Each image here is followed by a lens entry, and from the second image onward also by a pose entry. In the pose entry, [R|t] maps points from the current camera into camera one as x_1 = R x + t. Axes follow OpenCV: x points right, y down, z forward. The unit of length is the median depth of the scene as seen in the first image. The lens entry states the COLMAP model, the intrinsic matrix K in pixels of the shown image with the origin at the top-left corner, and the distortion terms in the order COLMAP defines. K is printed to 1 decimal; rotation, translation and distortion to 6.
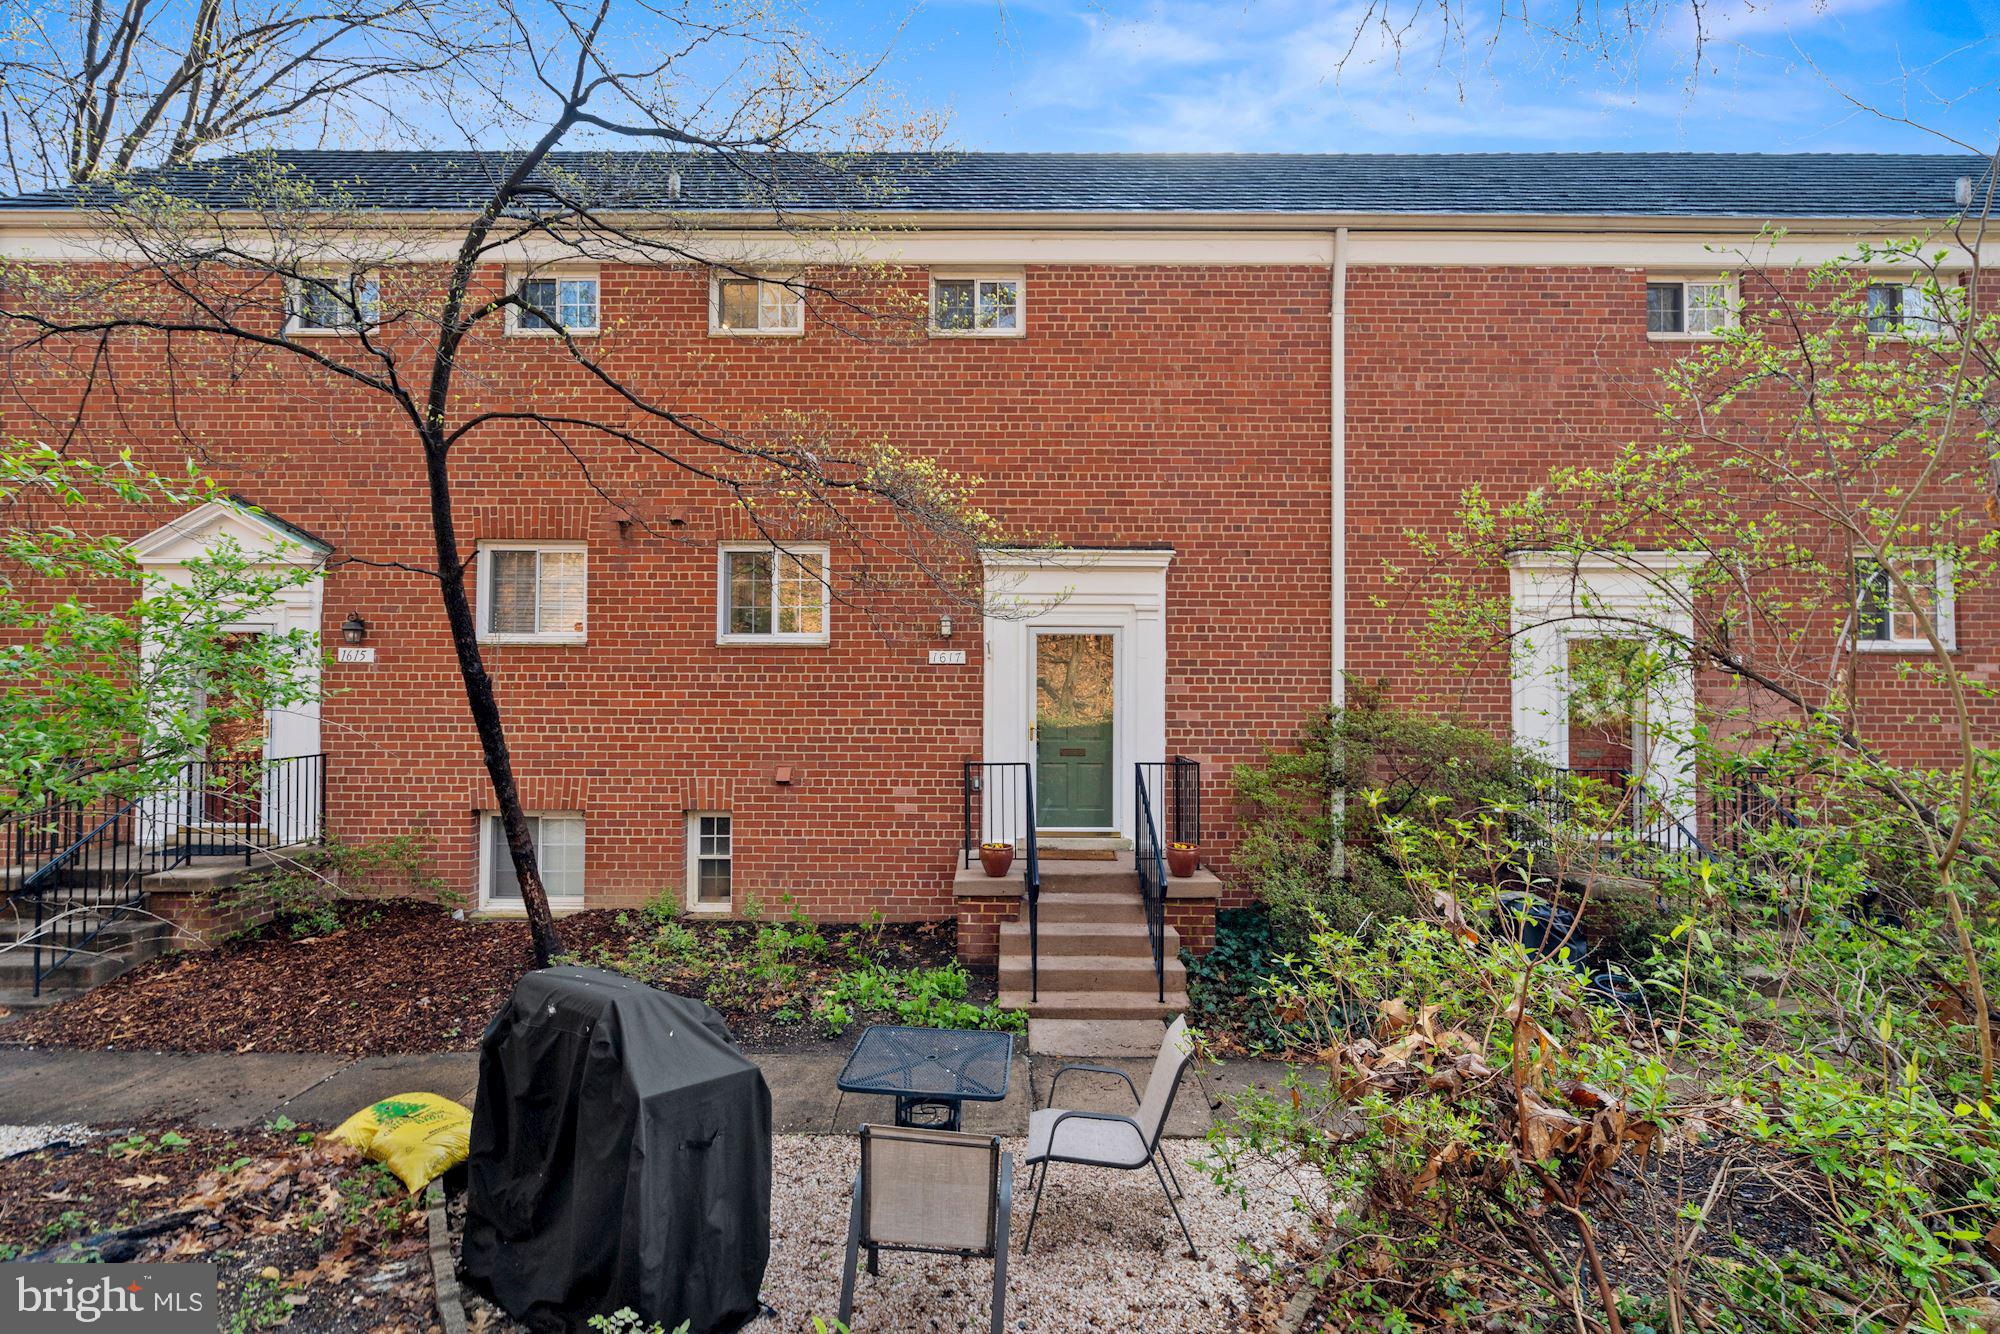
lens RADIAL K [[914.4, 0, 1000.5], [0, 914.4, 692.3], [0, 0, 1]] dist [-0.001036, 0.000028]
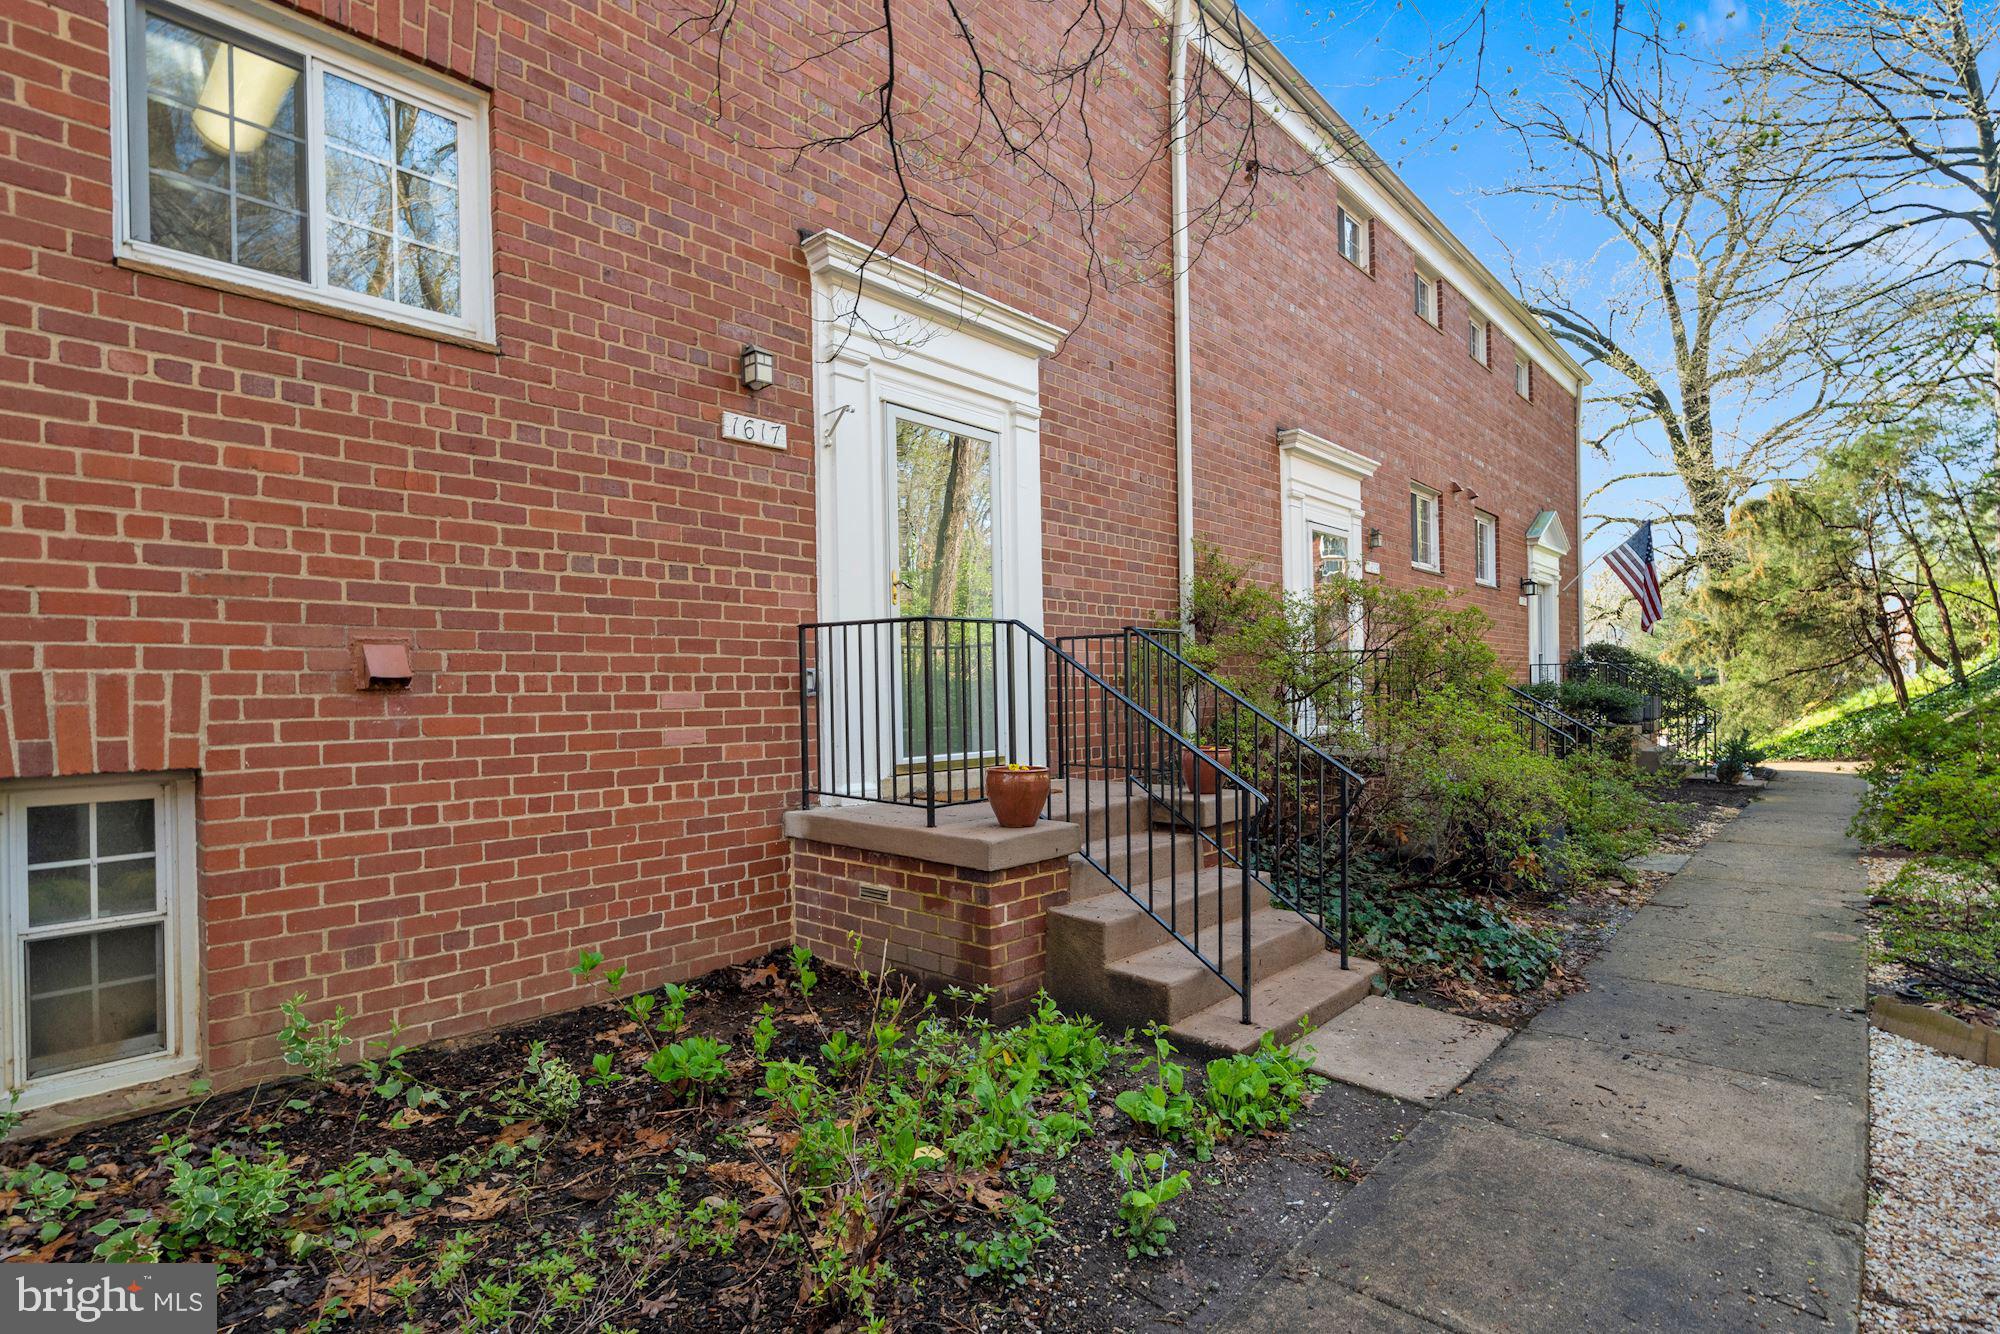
lens RADIAL K [[914.4, 0, 1000.5], [0, 914.4, 692.3], [0, 0, 1]] dist [-0.001036, 0.000028]
pose [[0.705729, -0.019634, 0.708210, -0.321521], [0.025280, 0.999677, 0.002523, 0.106872], [-0.708031, 0.016123, 0.705998, 0.552174]]
